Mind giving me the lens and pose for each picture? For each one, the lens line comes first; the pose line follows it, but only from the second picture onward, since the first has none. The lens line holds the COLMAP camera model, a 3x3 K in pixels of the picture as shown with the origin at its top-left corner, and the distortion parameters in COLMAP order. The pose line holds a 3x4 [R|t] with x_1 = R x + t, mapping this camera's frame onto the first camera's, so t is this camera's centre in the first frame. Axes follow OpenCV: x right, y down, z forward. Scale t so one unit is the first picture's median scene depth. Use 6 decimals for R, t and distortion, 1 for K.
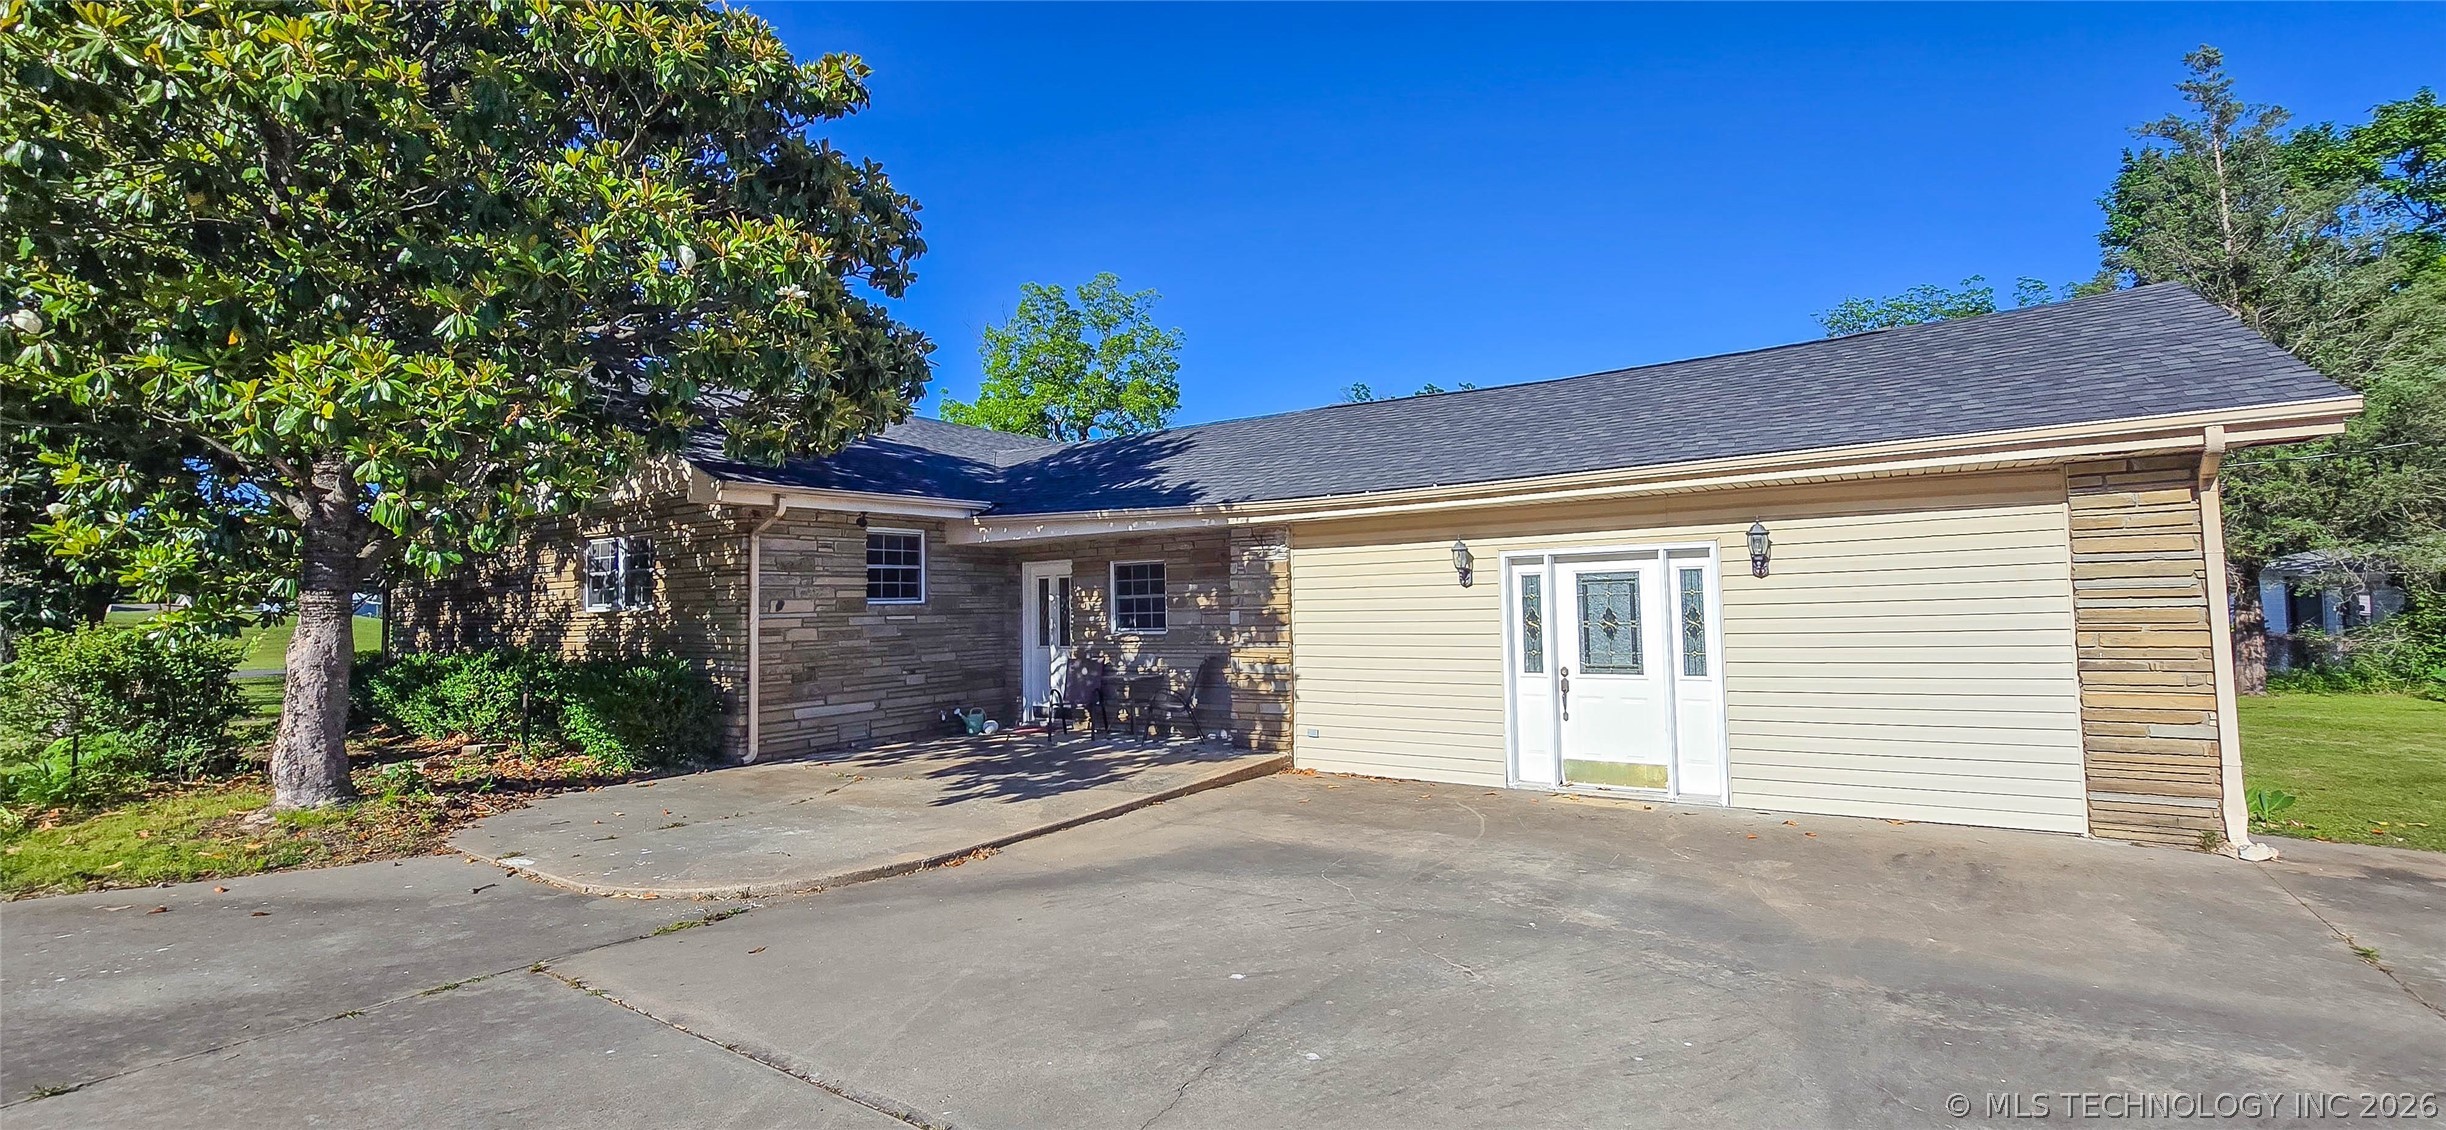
lens RADIAL K [[1003.9, 0, 1220.7], [0, 1003.9, 554.9], [0, 0, 1]] dist [-0.004661, 0.000423]
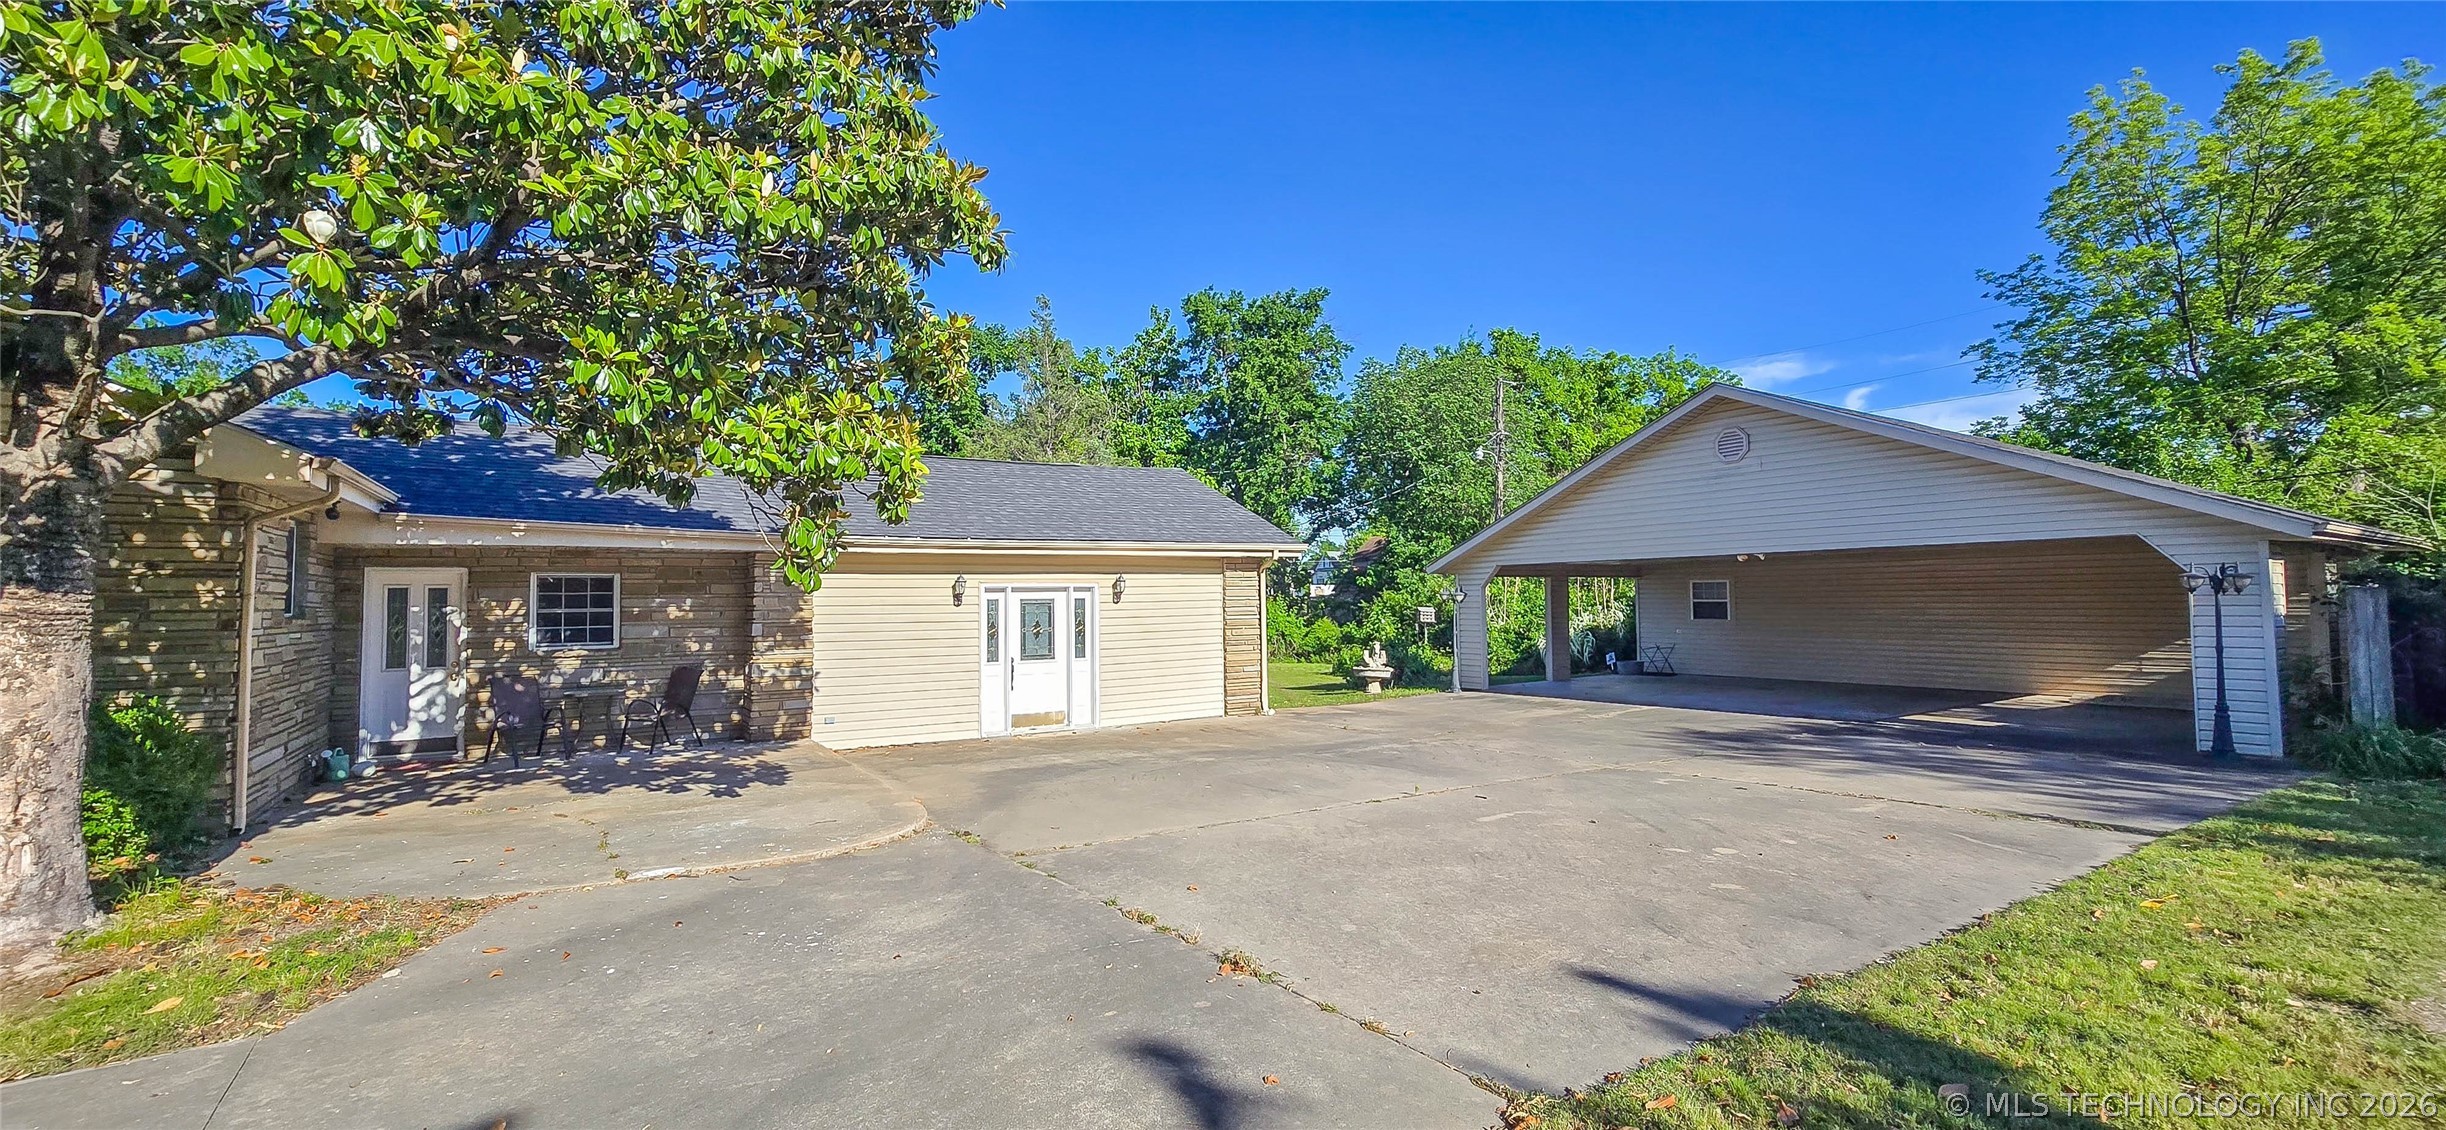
lens RADIAL K [[1000.9, 0, 1221.3], [0, 1000.9, 553.9], [0, 0, 1]] dist [-0.002297, -0.000812]
pose [[0.388458, 0.060317, 0.919490, -0.848996], [-0.044316, 0.997924, -0.046740, 0.005664], [-0.920400, -0.022592, 0.390324, 0.055808]]
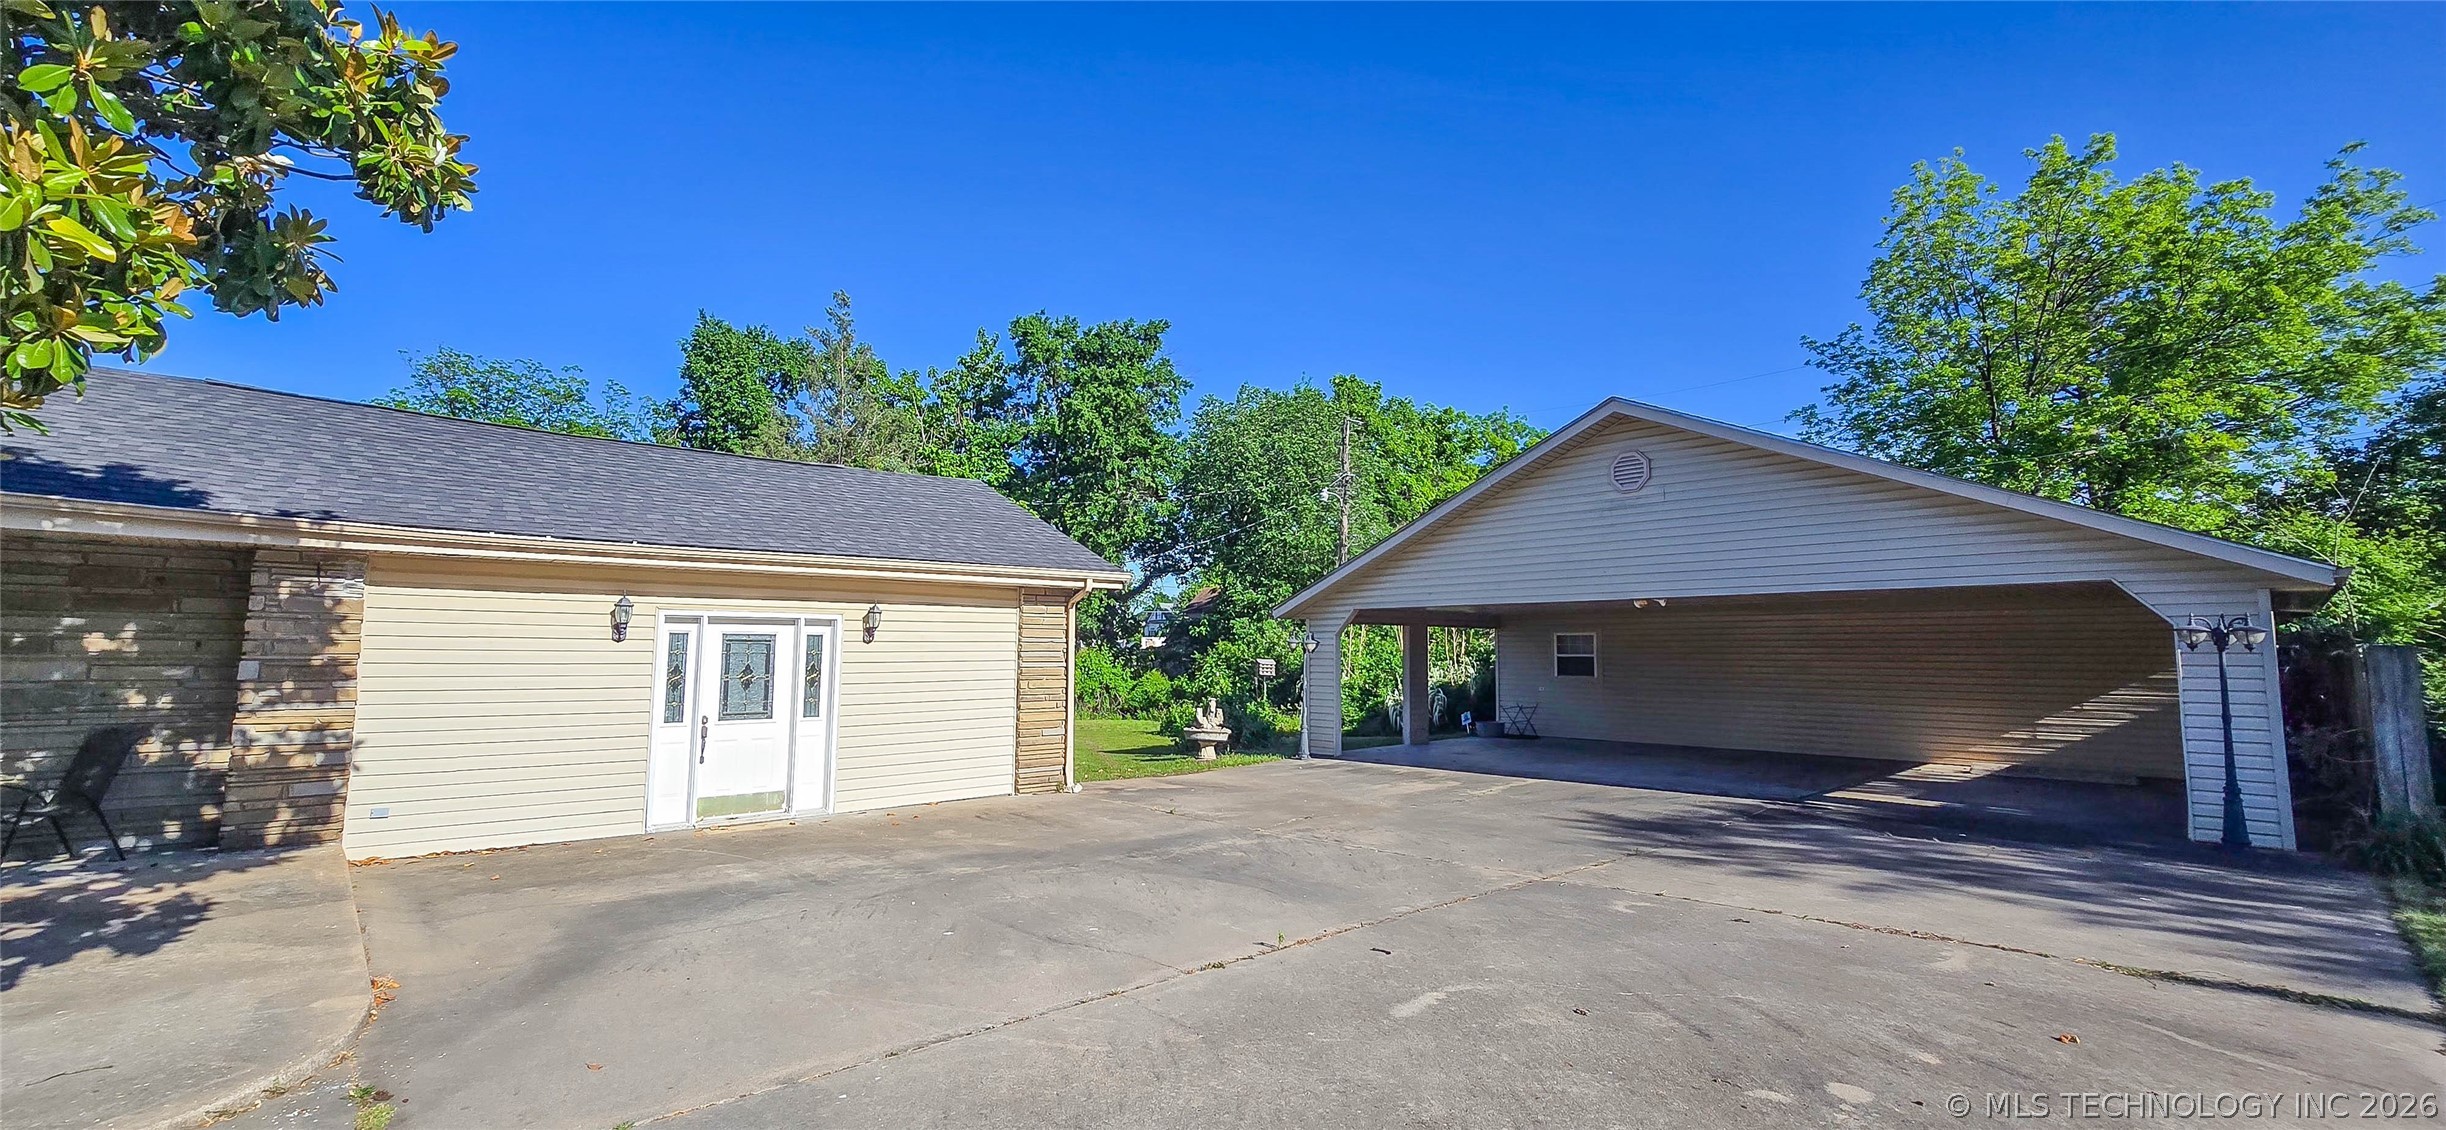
lens RADIAL K [[1000.9, 0, 1221.3], [0, 1000.9, 553.9], [0, 0, 1]] dist [-0.002297, -0.000812]
pose [[0.229611, 0.119327, 0.965940, -0.535762], [-0.061041, 0.992268, -0.108070, 0.014417], [-0.971366, -0.034148, 0.235119, 0.142811]]
